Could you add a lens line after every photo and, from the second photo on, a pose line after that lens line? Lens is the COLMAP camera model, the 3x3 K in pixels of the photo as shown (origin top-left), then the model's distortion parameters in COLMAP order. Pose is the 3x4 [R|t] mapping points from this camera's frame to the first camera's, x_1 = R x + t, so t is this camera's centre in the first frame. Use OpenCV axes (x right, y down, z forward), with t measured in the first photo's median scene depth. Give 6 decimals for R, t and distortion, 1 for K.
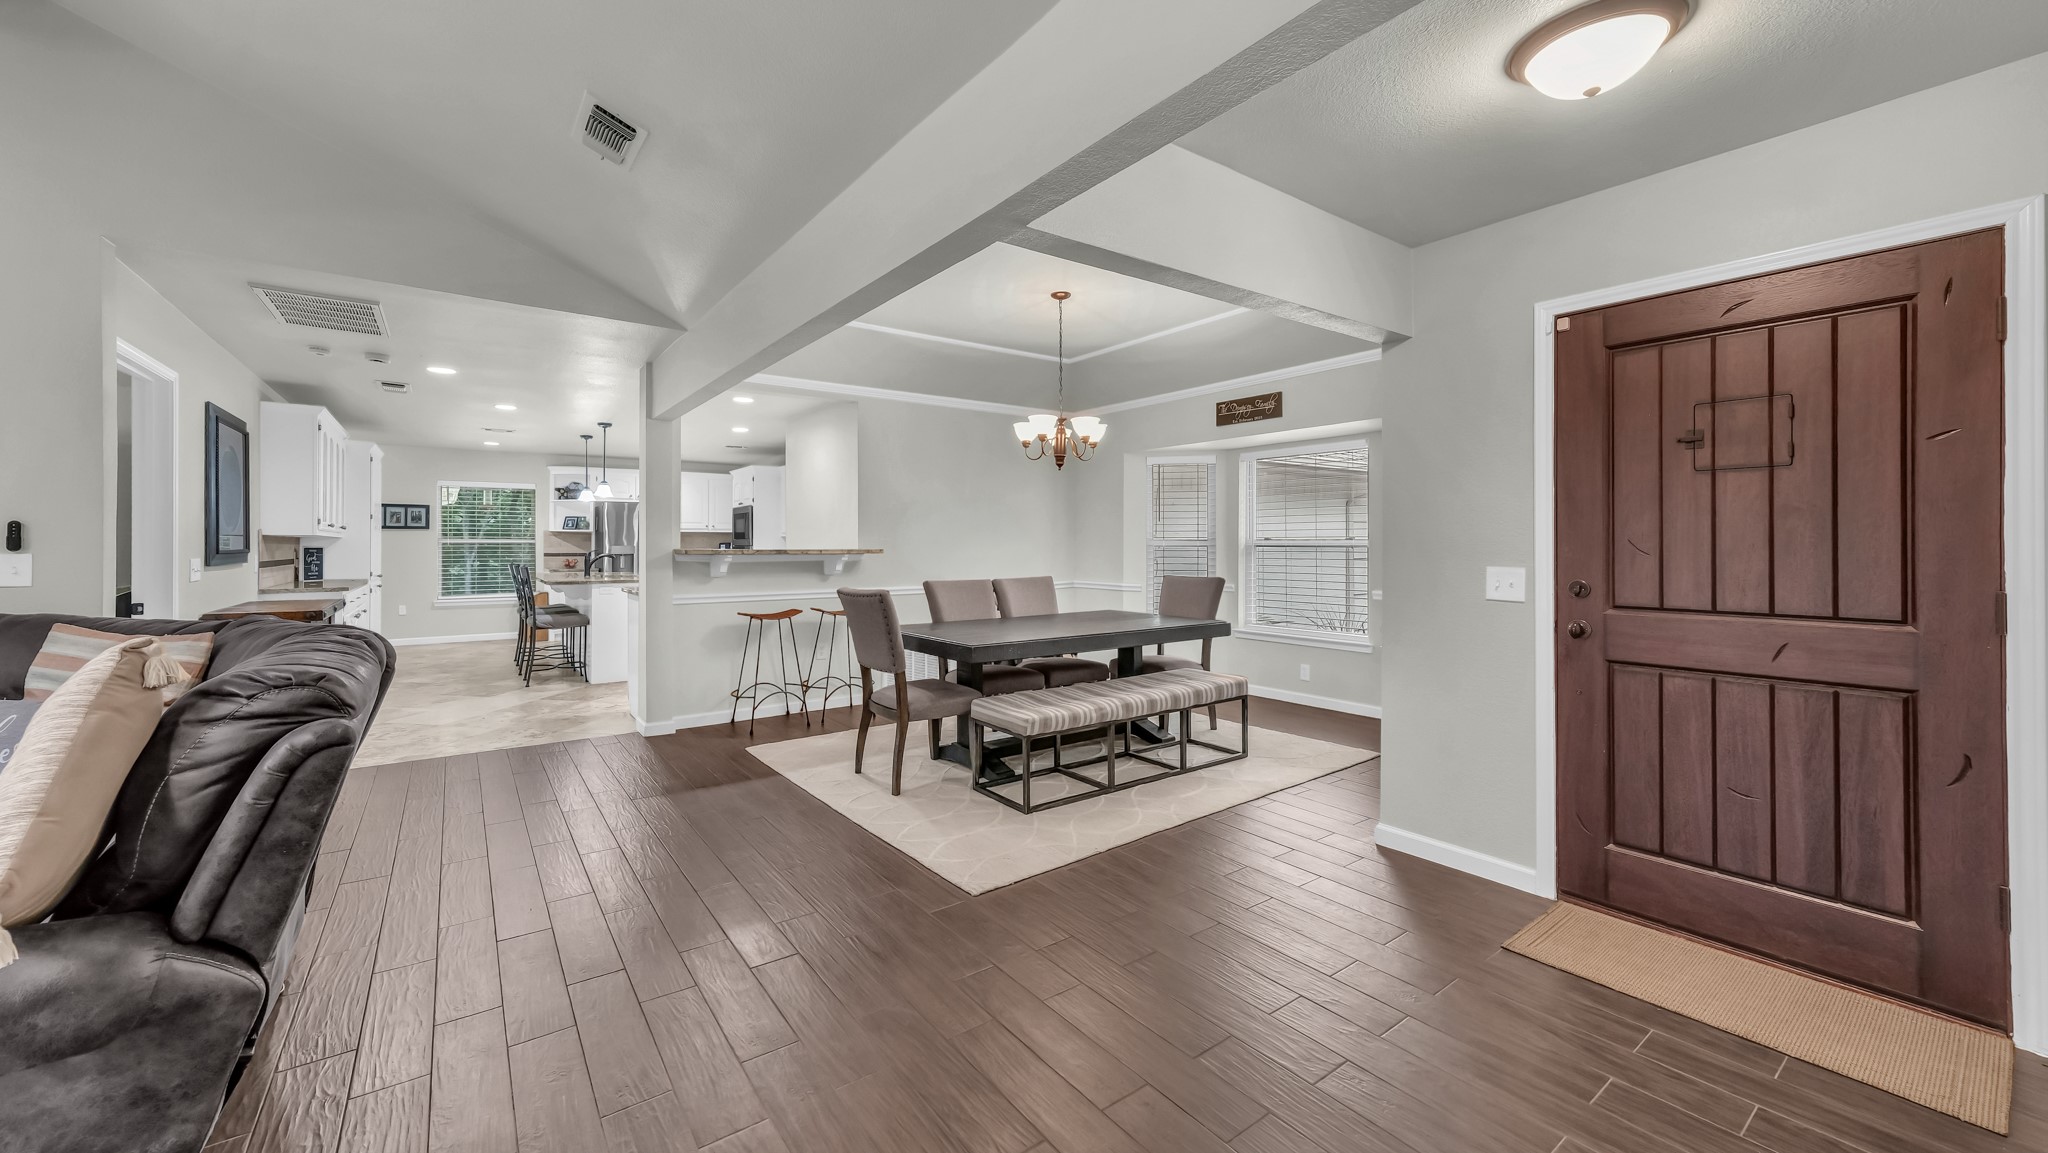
lens RADIAL K [[758.3, 0, 964.9], [0, 758.3, 539.5], [0, 0, 1]] dist [0.009197, 0.000649]
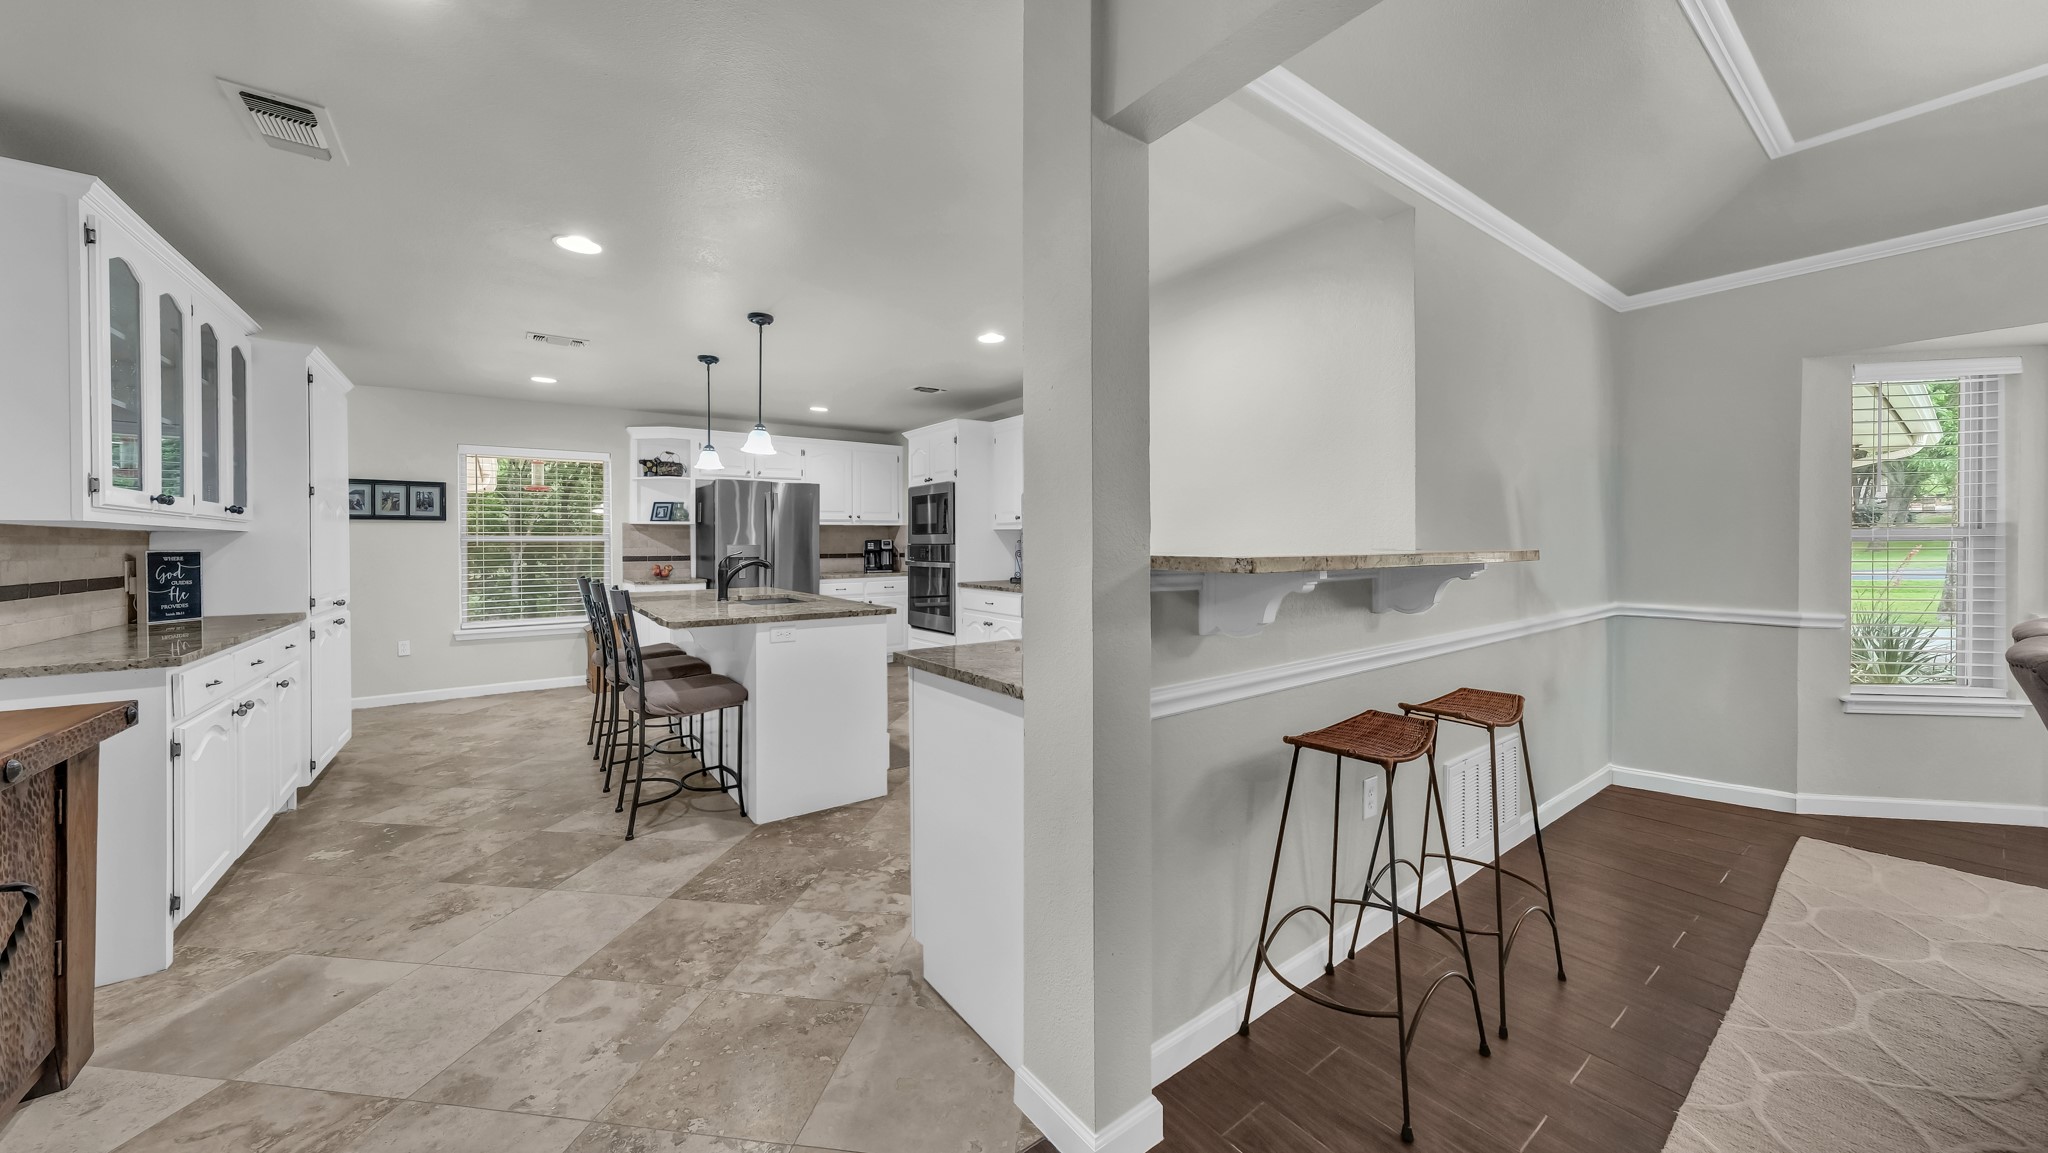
lens RADIAL K [[711.7, 0, 1018.8], [0, 711.7, 549.7], [0, 0, 1]] dist [-0.002012, 0.000104]
pose [[0.999280, -0.006090, 0.037461, -0.398935], [0.005403, 0.999816, 0.018420, 0.004266], [-0.037566, -0.018204, 0.999128, 0.627926]]
